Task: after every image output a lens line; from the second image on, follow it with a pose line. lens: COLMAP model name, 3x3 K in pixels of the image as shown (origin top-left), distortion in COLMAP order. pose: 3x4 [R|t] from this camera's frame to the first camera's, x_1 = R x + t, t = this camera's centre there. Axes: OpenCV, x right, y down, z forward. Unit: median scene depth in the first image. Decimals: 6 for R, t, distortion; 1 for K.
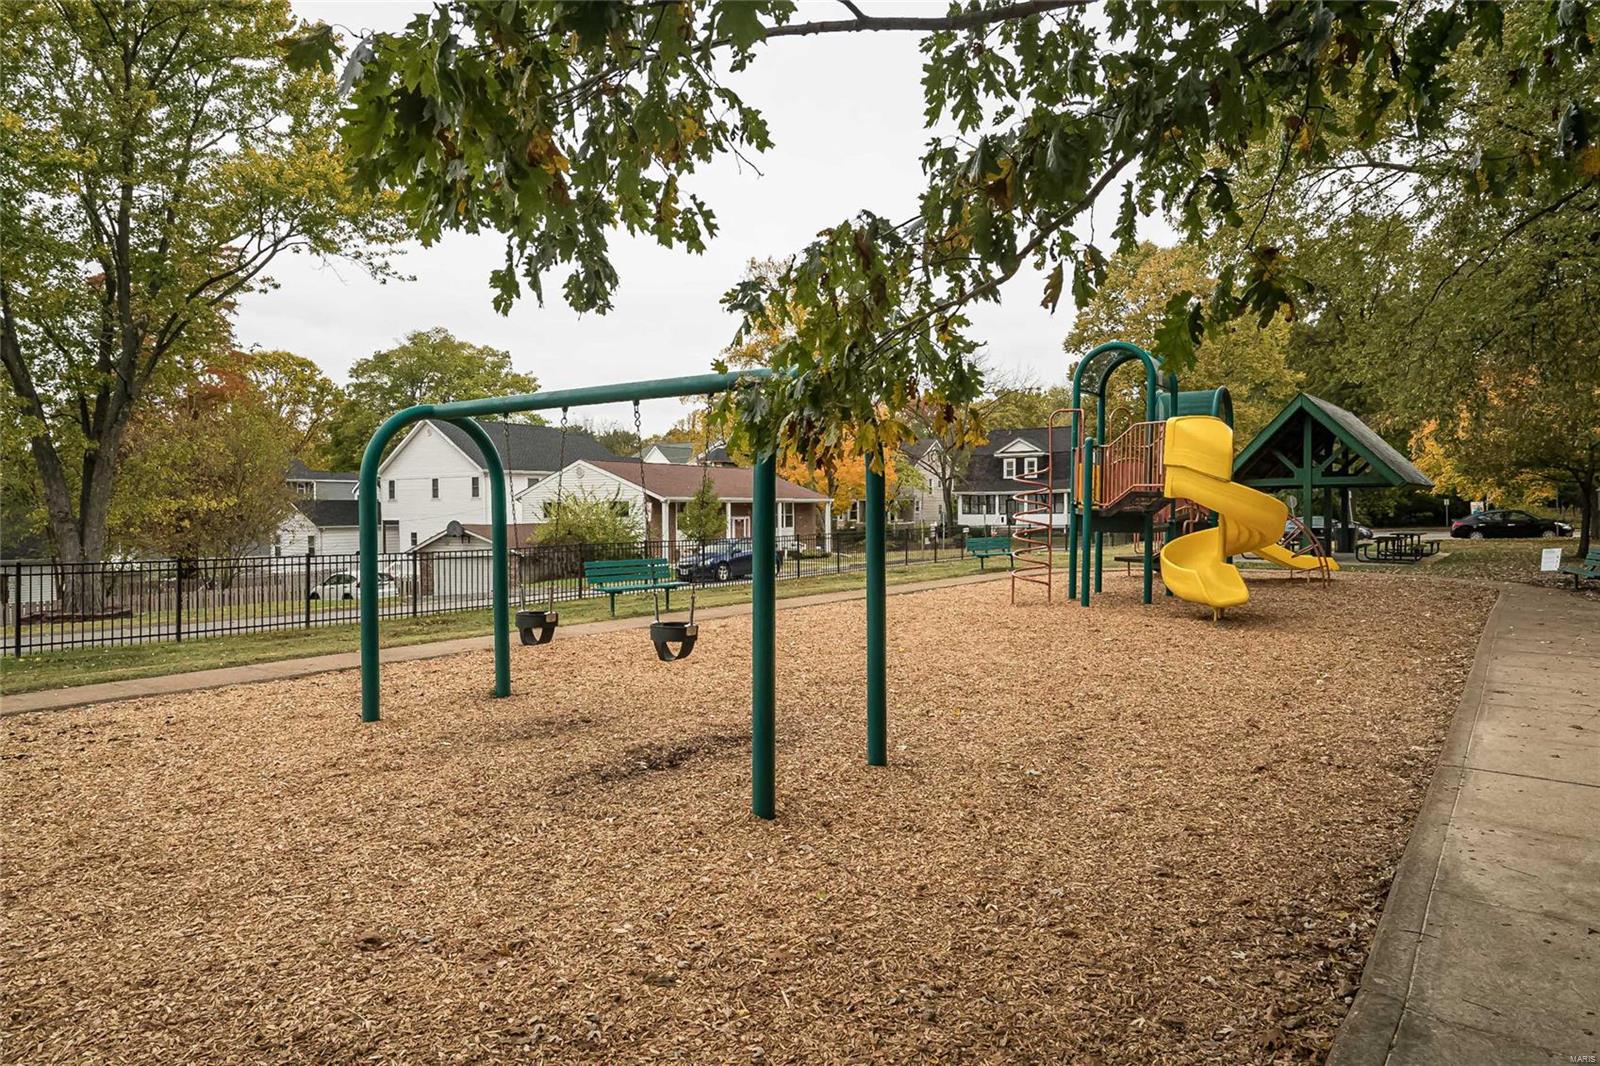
lens RADIAL K [[936.4, 0, 800.0], [0, 936.4, 533.0], [0, 0, 1]] dist [0.001080, 0.000200]
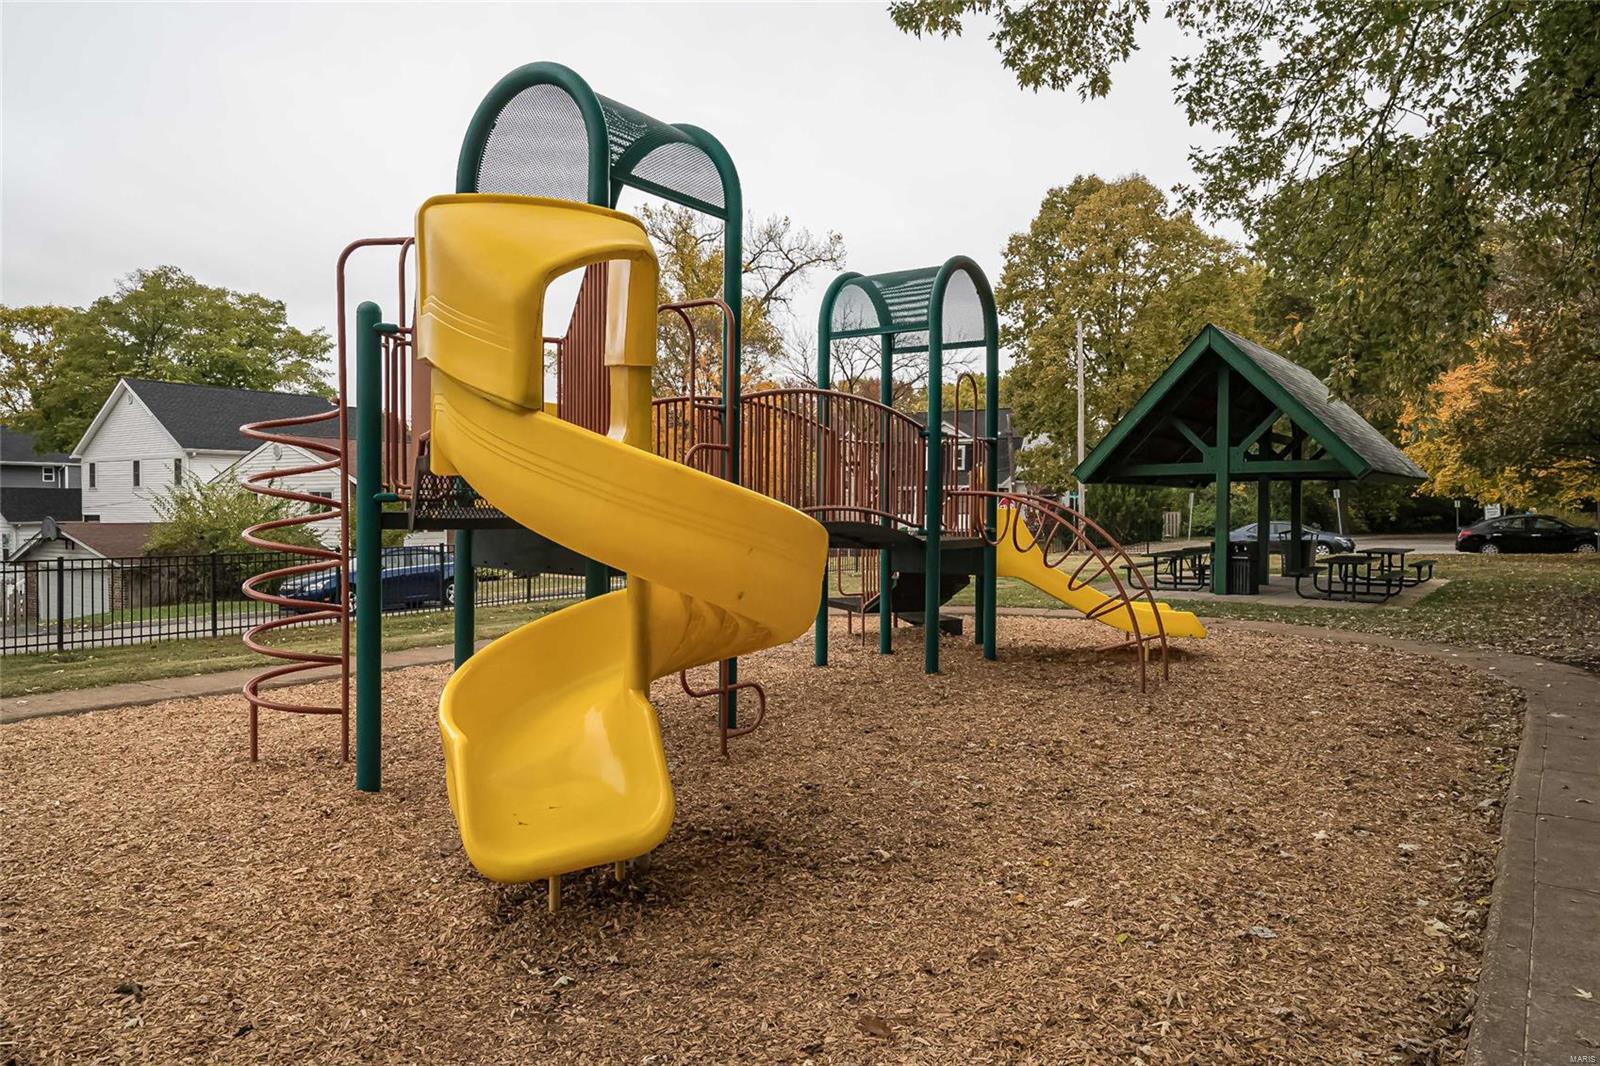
lens RADIAL K [[1008.8, 0, 800.0], [0, 1008.8, 533.0], [0, 0, 1]] dist [-0.003082, -0.000147]
pose [[0.999723, 0.008470, 0.021953, 0.154698], [-0.008513, 0.999962, 0.001874, -0.006772], [-0.021936, -0.002061, 0.999757, 0.209778]]
